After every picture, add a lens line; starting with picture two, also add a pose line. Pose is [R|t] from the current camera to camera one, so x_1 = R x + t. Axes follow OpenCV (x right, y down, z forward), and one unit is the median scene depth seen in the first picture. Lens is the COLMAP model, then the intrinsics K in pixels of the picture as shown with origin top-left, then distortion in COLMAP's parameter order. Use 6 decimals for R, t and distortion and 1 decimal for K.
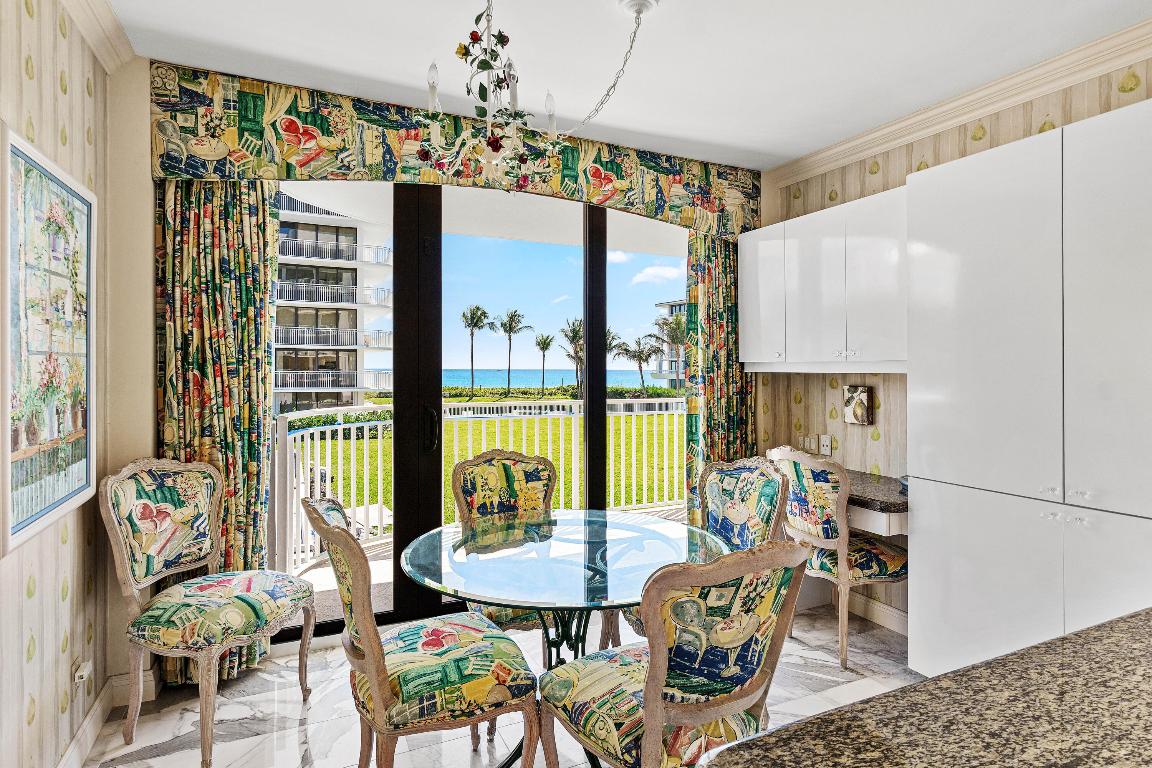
lens RADIAL K [[601.4, 0, 592.3], [0, 601.4, 388.6], [0, 0, 1]] dist [0.000913, -0.000311]
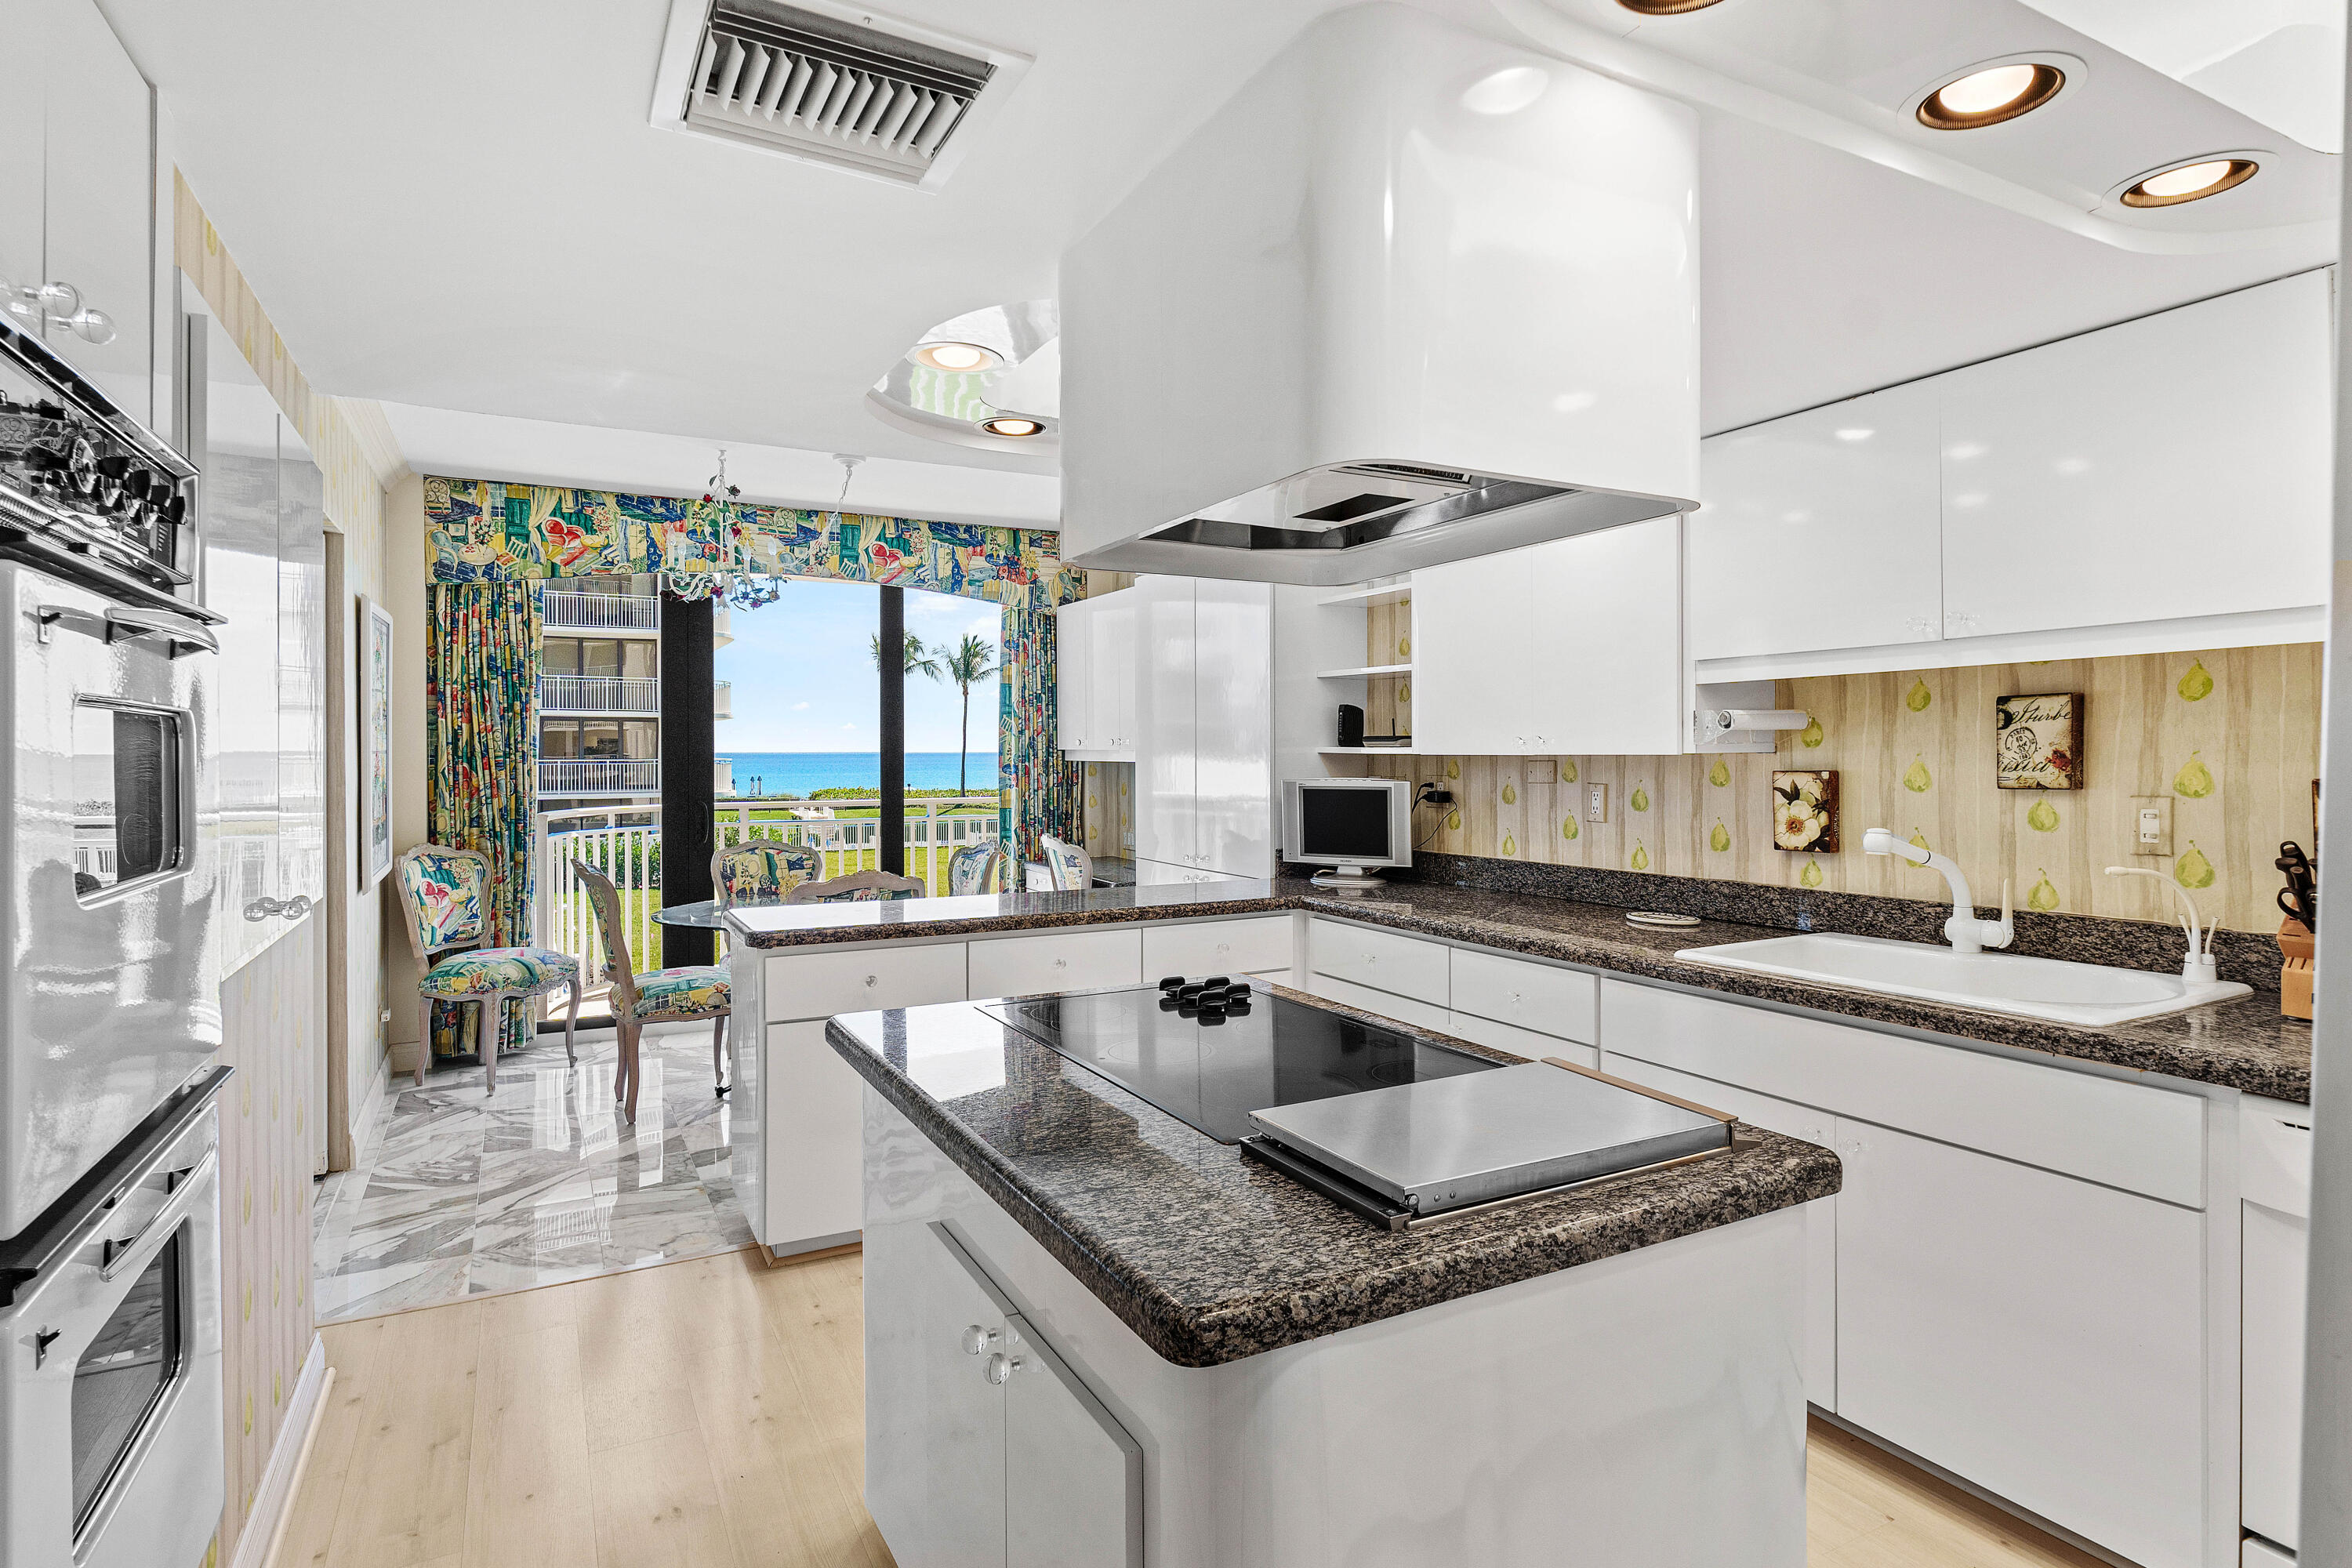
lens RADIAL K [[1227.1, 0, 1176.0], [0, 1227.1, 784.0], [0, 0, 1]] dist [0.001114, 0.000551]
pose [[0.999752, -0.006174, 0.021376, 0.392460], [0.006270, 0.999971, -0.004391, 0.016895], [-0.021348, 0.004524, 0.999762, -0.856809]]
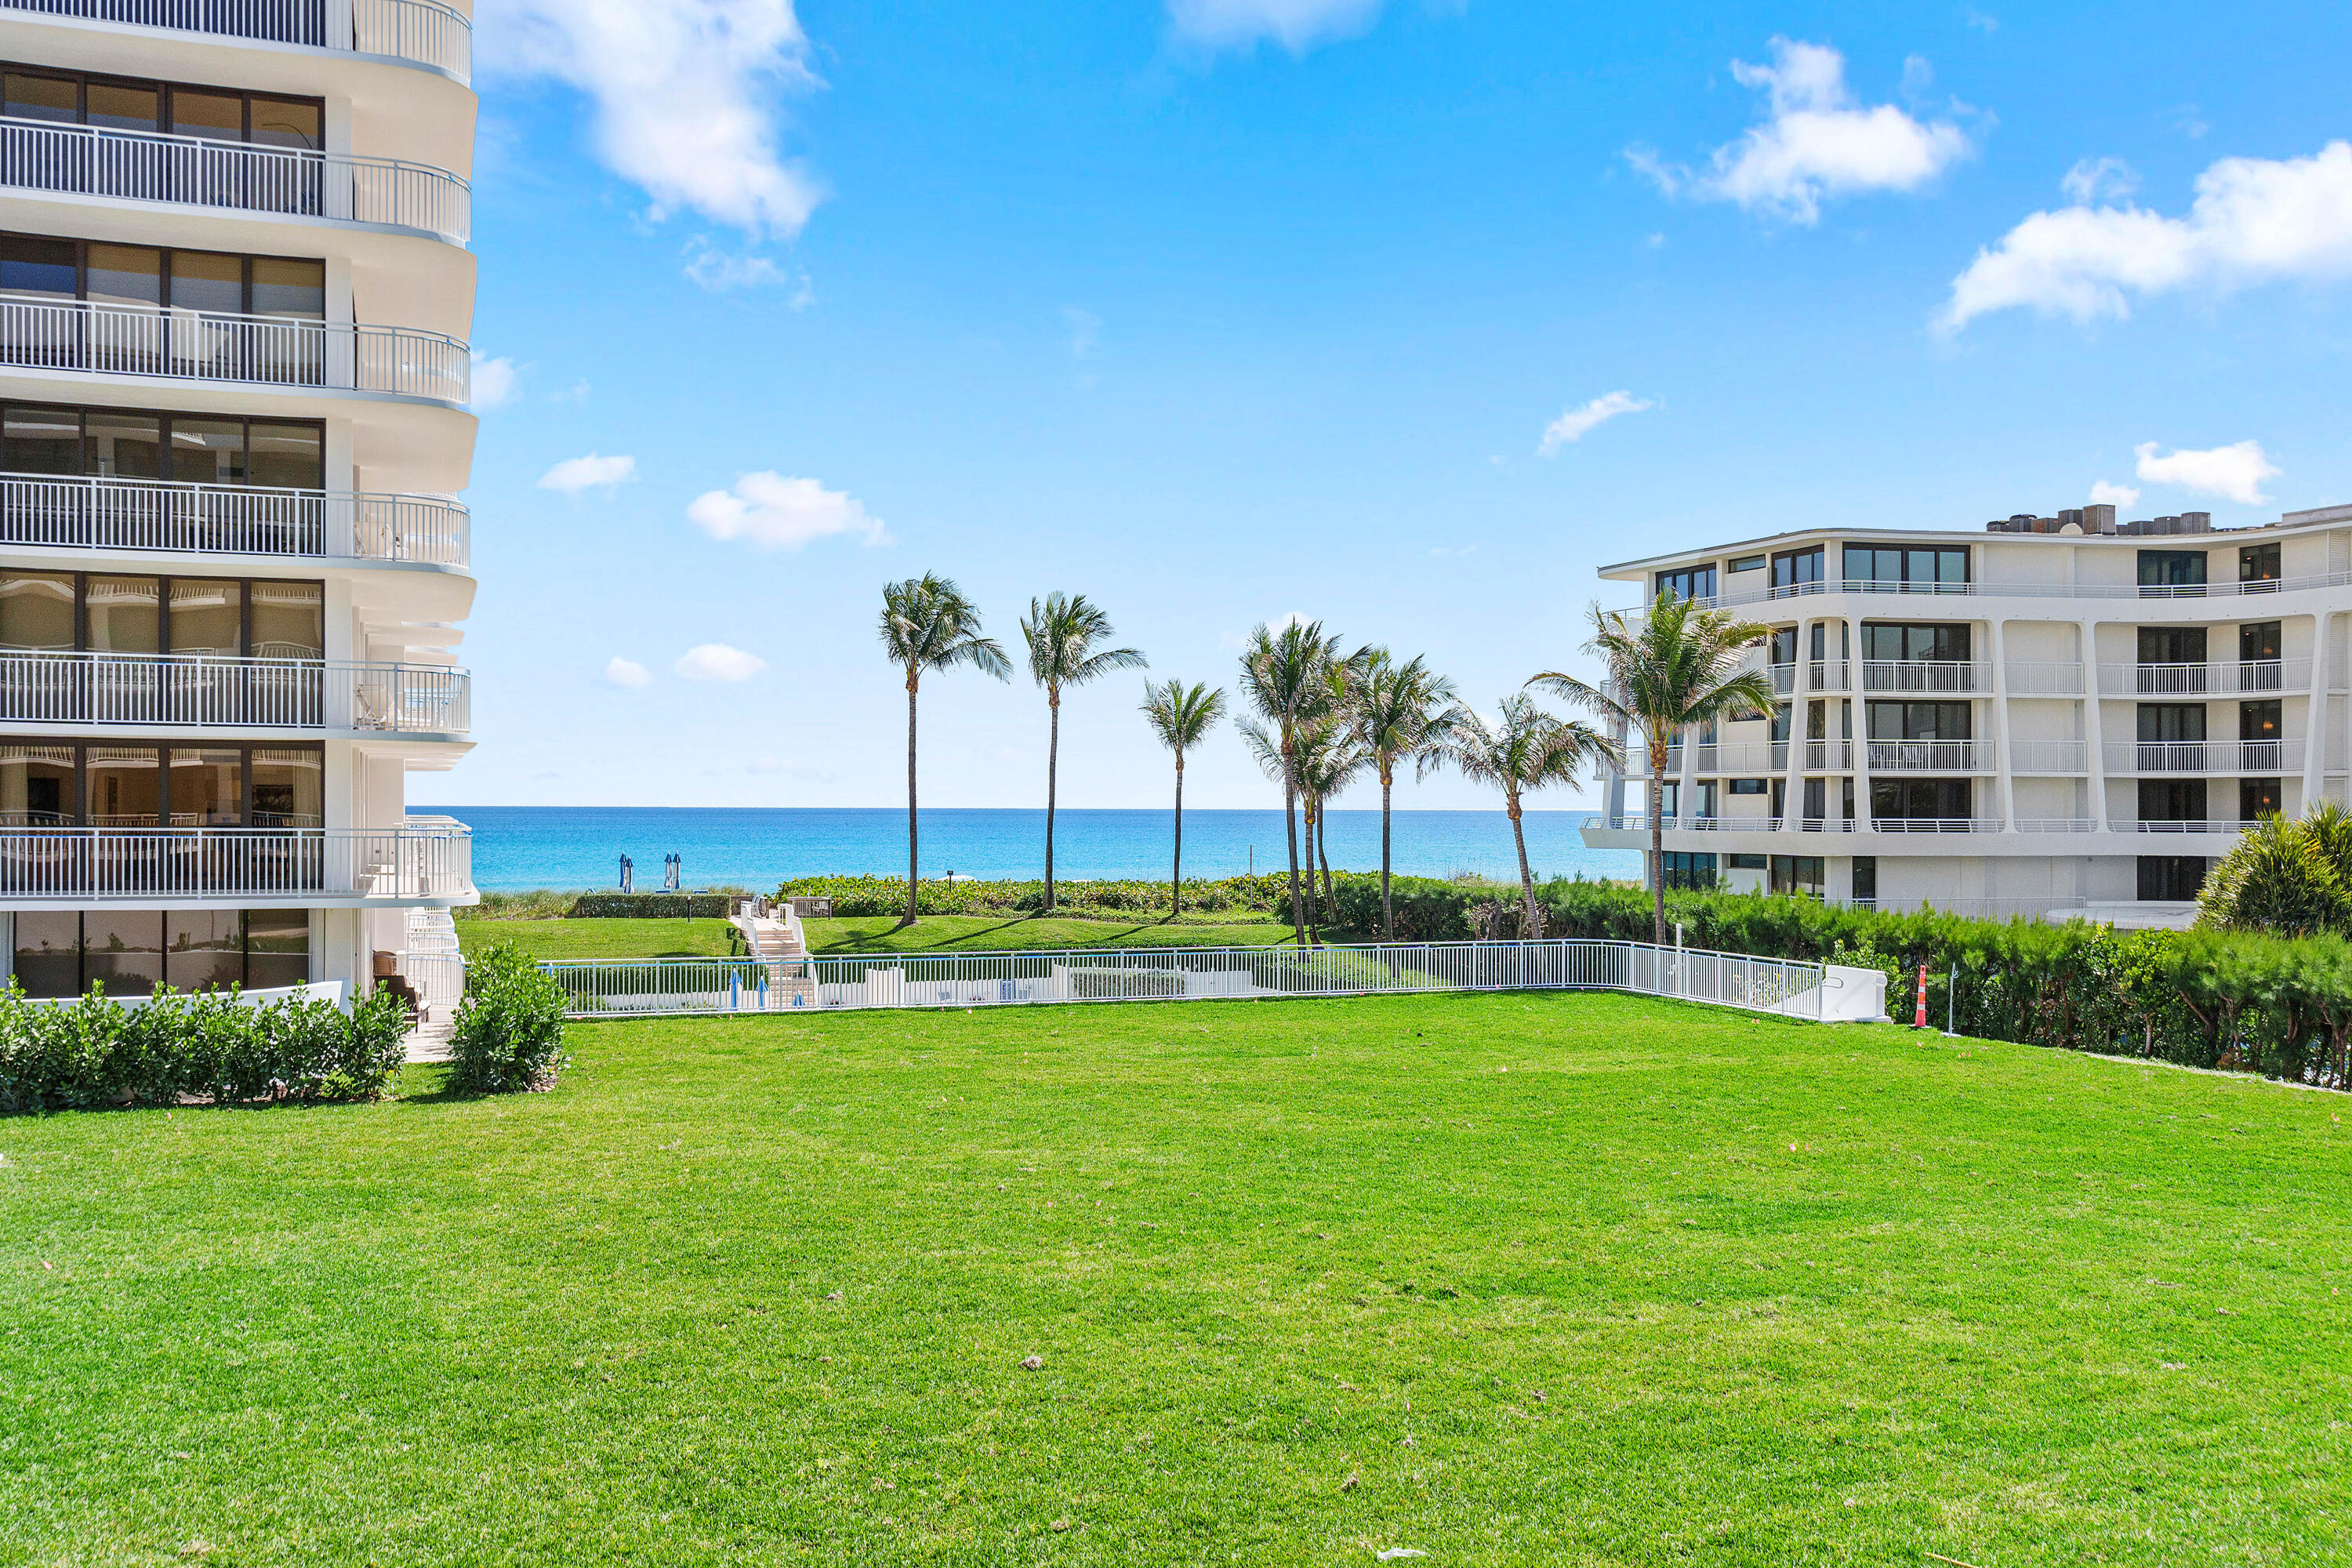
lens RADIAL K [[2070.8, 0, 1185.4], [0, 2070.8, 855.2], [0, 0, 1]] dist [-0.010996, 0.001793]
pose [[0.993486, 0.007042, -0.113734, 0.649766], [-0.008059, 0.999931, -0.008489, -0.098714], [0.113666, 0.009350, 0.993475, 1.584233]]
